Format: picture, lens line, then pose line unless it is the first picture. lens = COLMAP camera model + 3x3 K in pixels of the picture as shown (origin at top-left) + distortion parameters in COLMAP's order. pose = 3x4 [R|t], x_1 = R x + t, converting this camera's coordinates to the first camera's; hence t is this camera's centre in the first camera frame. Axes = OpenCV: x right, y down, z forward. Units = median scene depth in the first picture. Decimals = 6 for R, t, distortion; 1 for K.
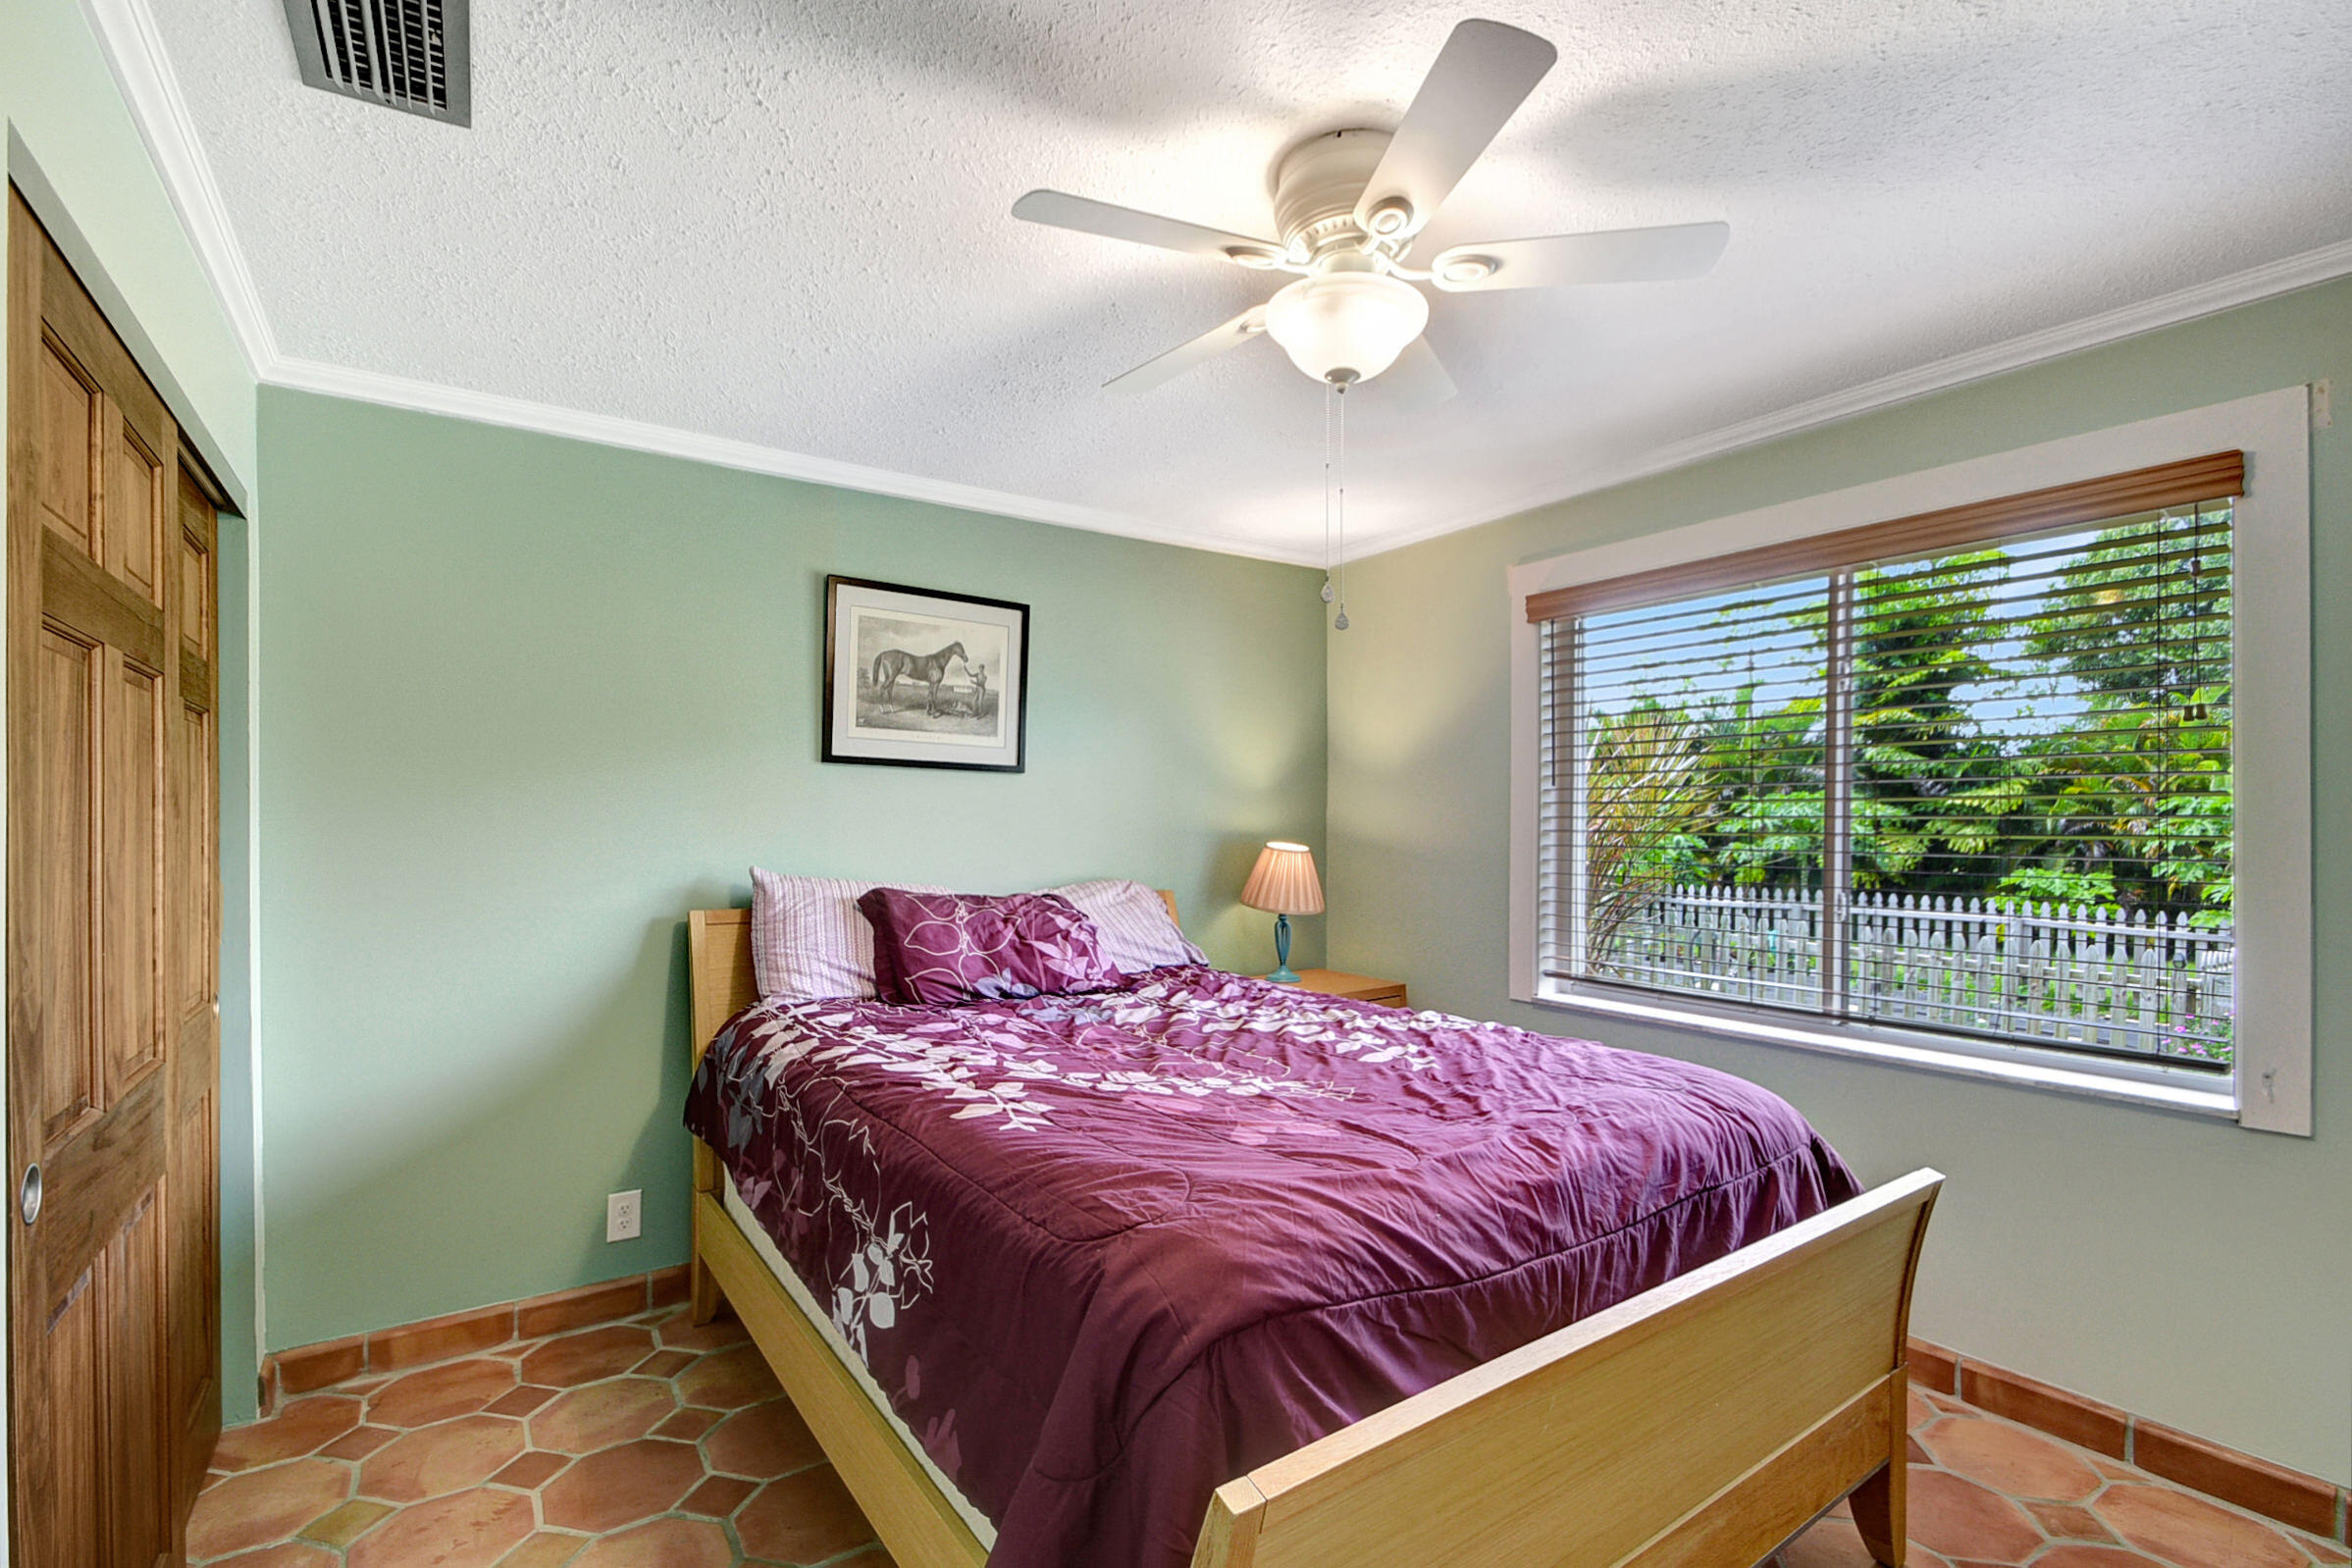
lens RADIAL K [[1043.9, 0, 1159.2], [0, 1043.9, 801.2], [0, 0, 1]] dist [0.013157, -0.009538]
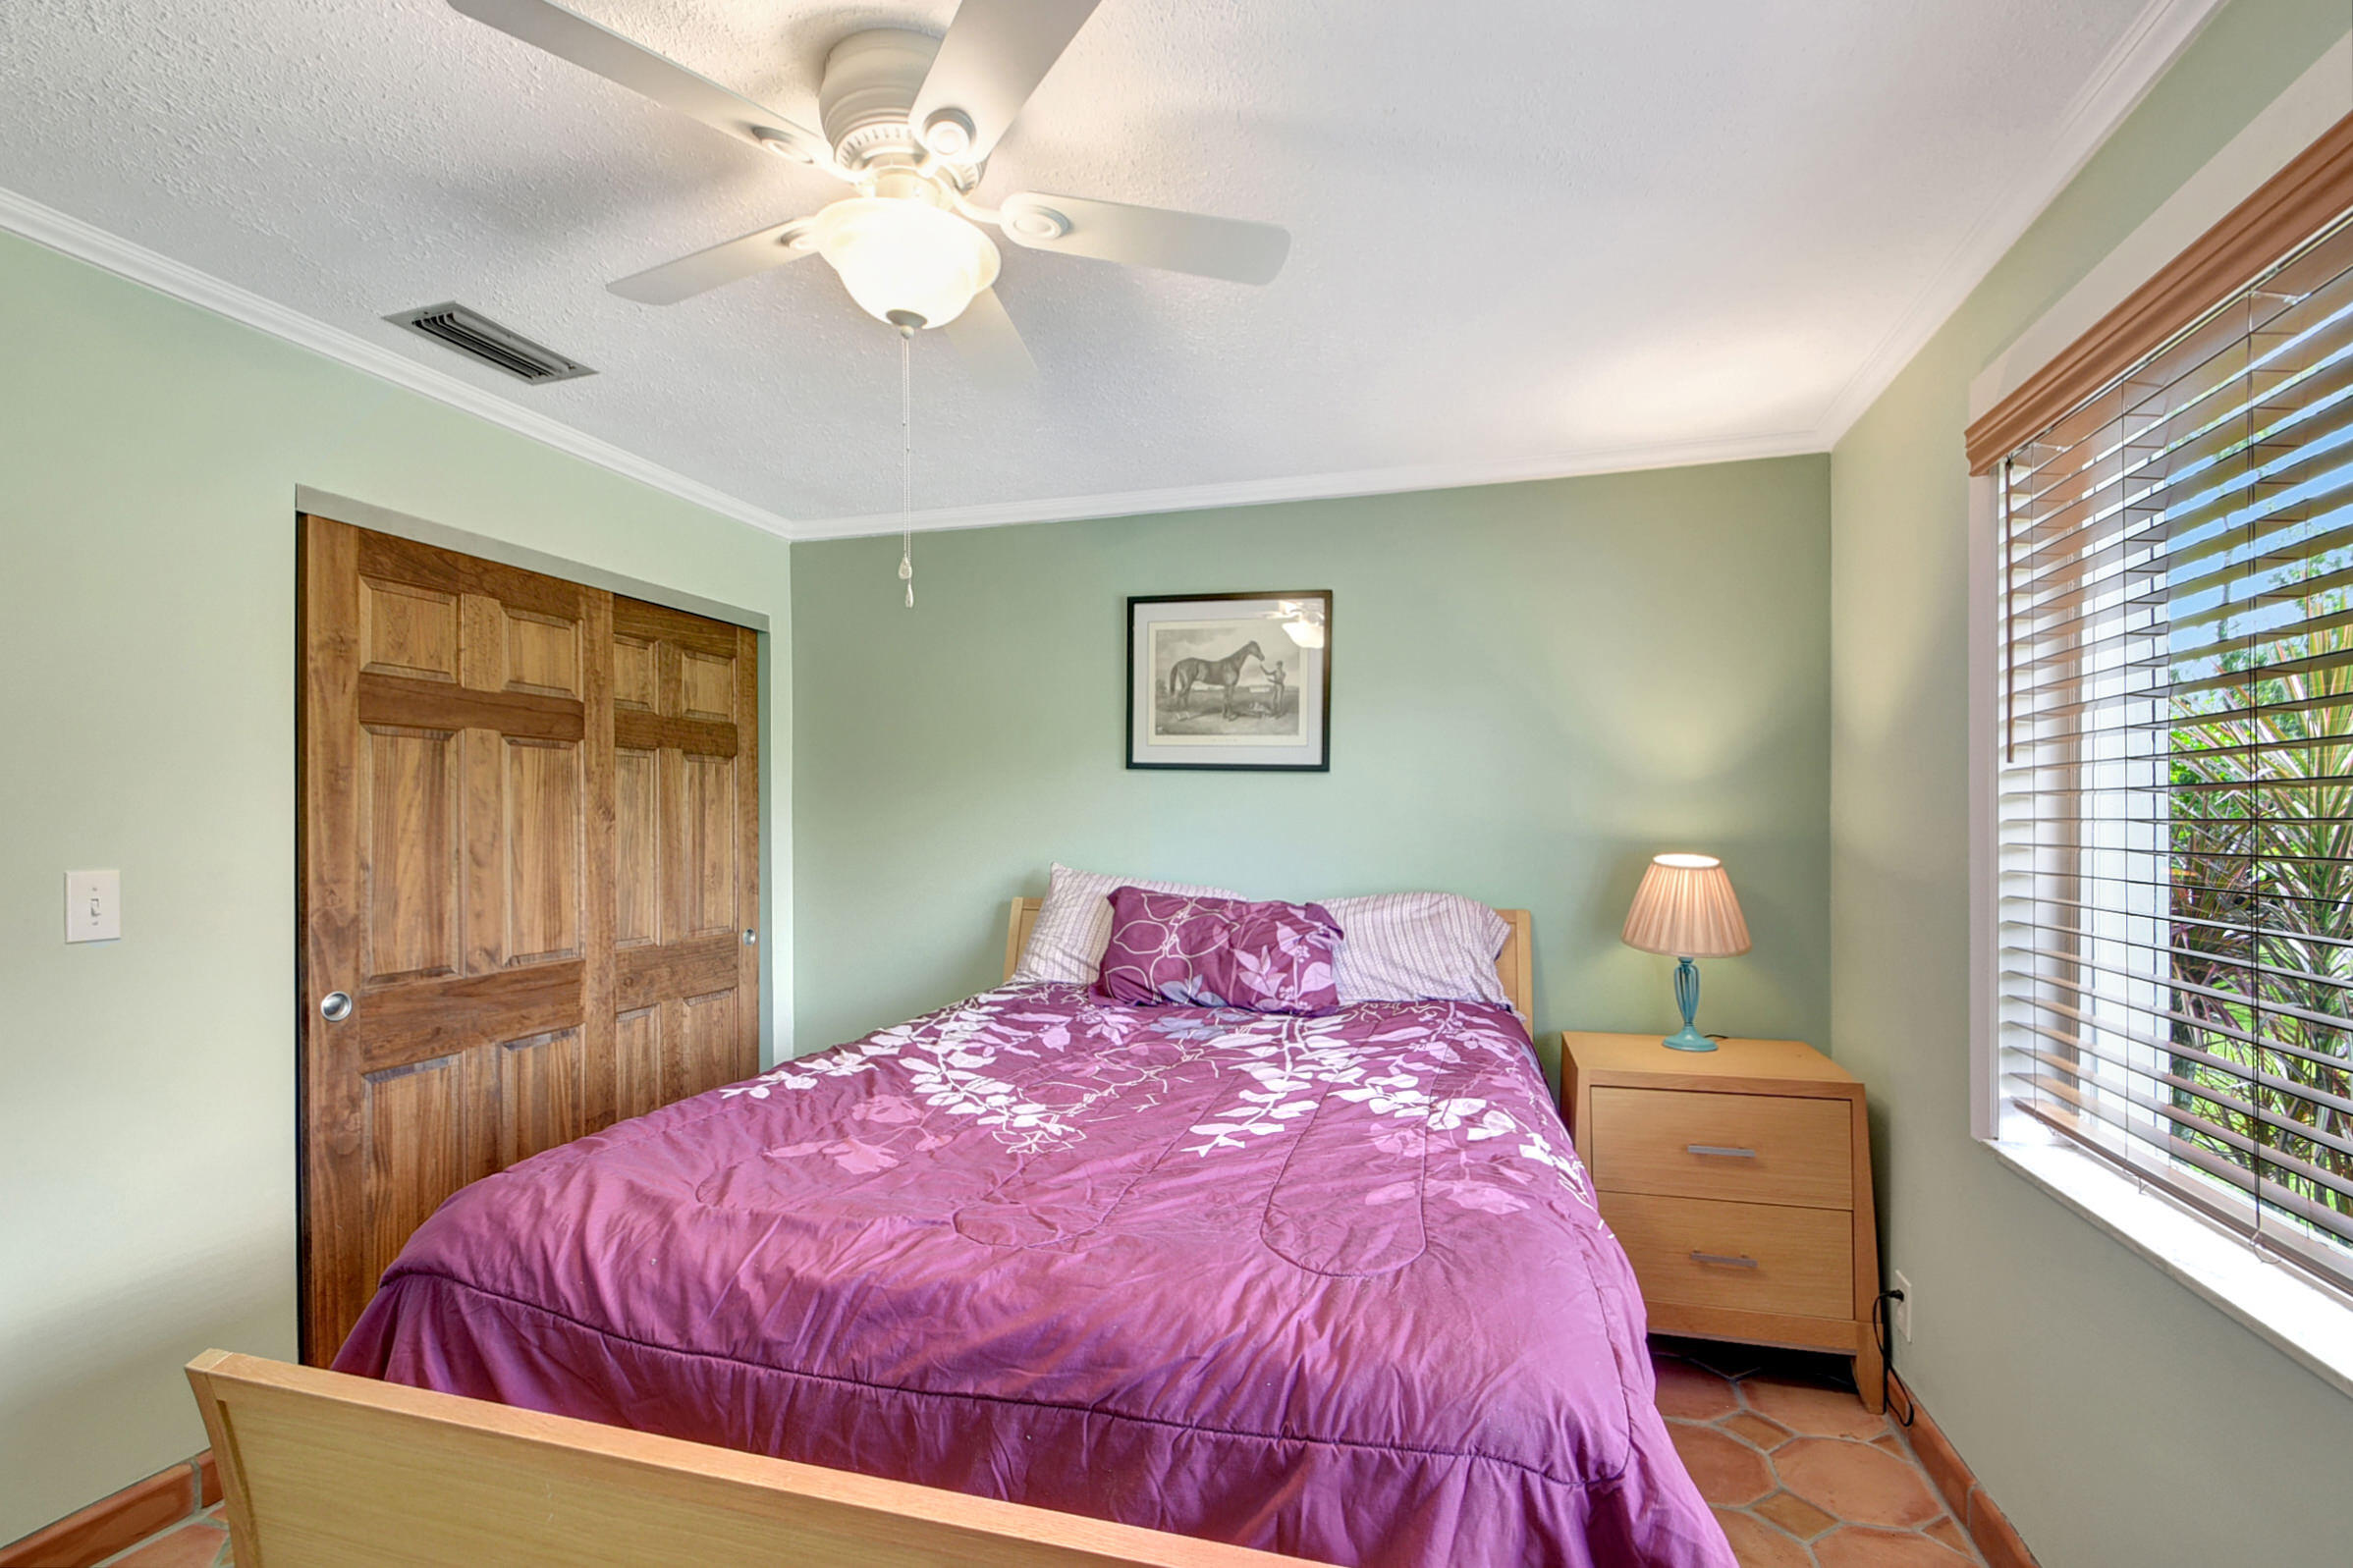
lens RADIAL K [[1044.2, 0, 1177.7], [0, 1044.2, 805.6], [0, 0, 1]] dist [0.013157, -0.009538]
pose [[0.645460, -0.010637, -0.763720, 0.543147], [0.012289, 0.999918, -0.003541, 0.004970], [0.763695, -0.007100, 0.645538, 0.330468]]
